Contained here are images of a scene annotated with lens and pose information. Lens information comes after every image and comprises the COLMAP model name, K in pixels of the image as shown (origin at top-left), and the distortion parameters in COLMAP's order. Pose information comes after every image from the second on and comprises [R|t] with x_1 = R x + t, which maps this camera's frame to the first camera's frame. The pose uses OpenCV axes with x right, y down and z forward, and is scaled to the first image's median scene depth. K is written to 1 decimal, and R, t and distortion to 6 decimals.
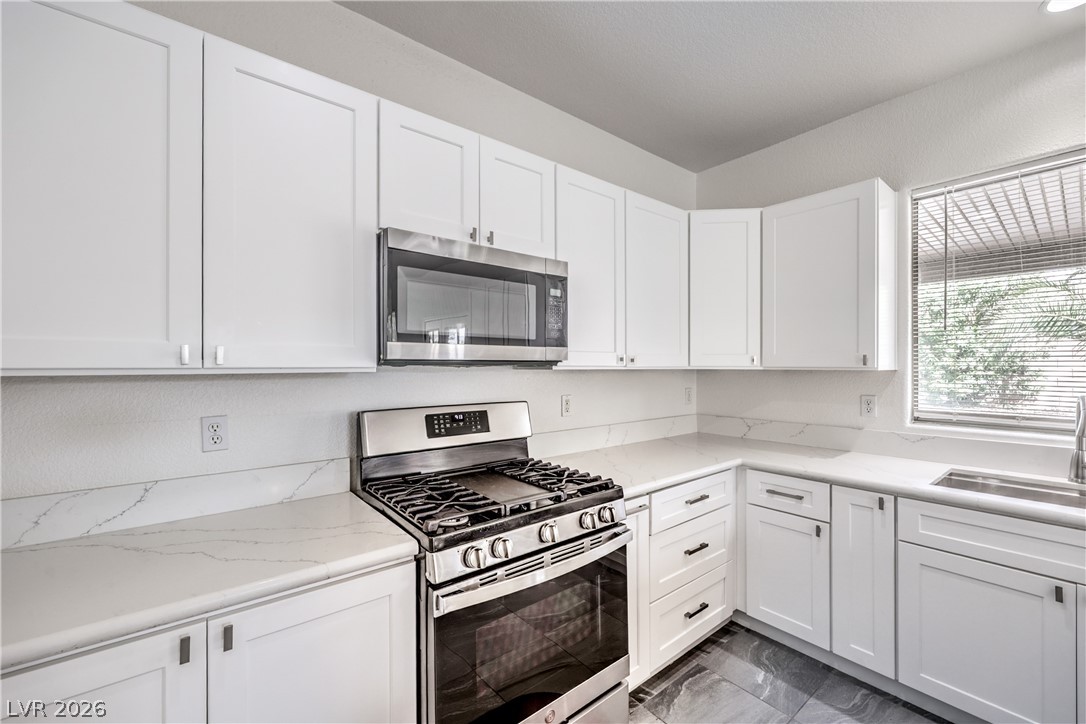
lens RADIAL K [[445.3, 0, 547.0], [0, 445.3, 364.0], [0, 0, 1]] dist [-0.007174, 0.000503]
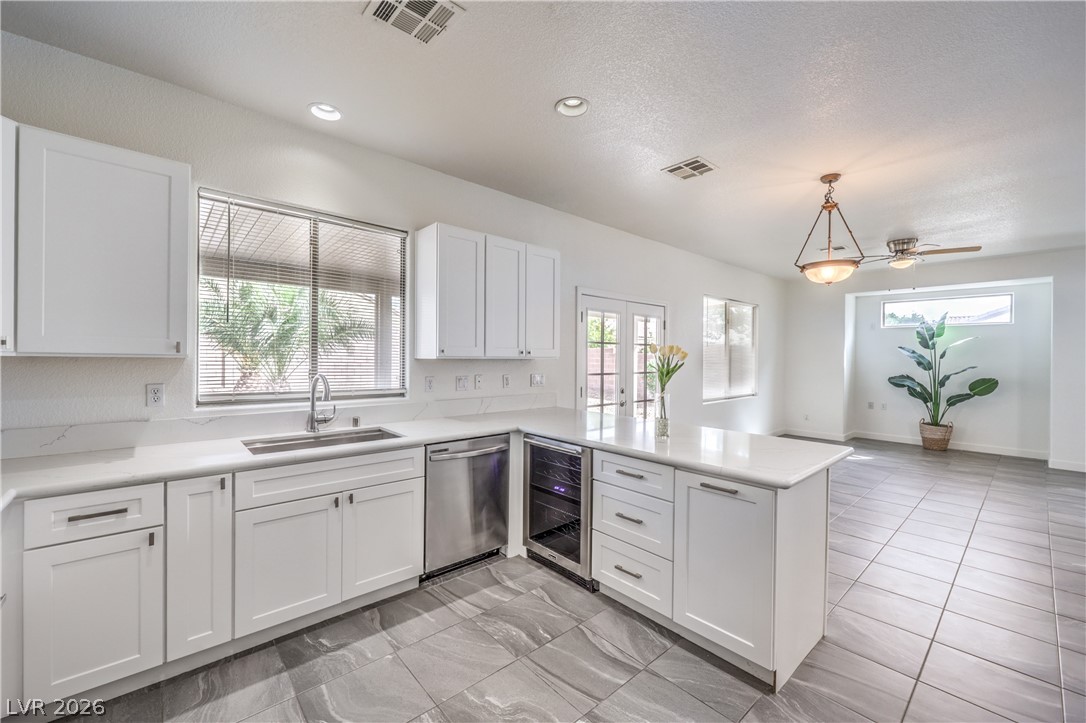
lens RADIAL K [[445.3, 0, 539.7], [0, 445.3, 357.4], [0, 0, 1]] dist [-0.007174, 0.000503]
pose [[-0.069803, 0.000136, 0.997561, -0.361008], [-0.016803, 0.999858, -0.001313, 0.001605], [-0.997419, -0.016854, -0.069791, 0.325352]]
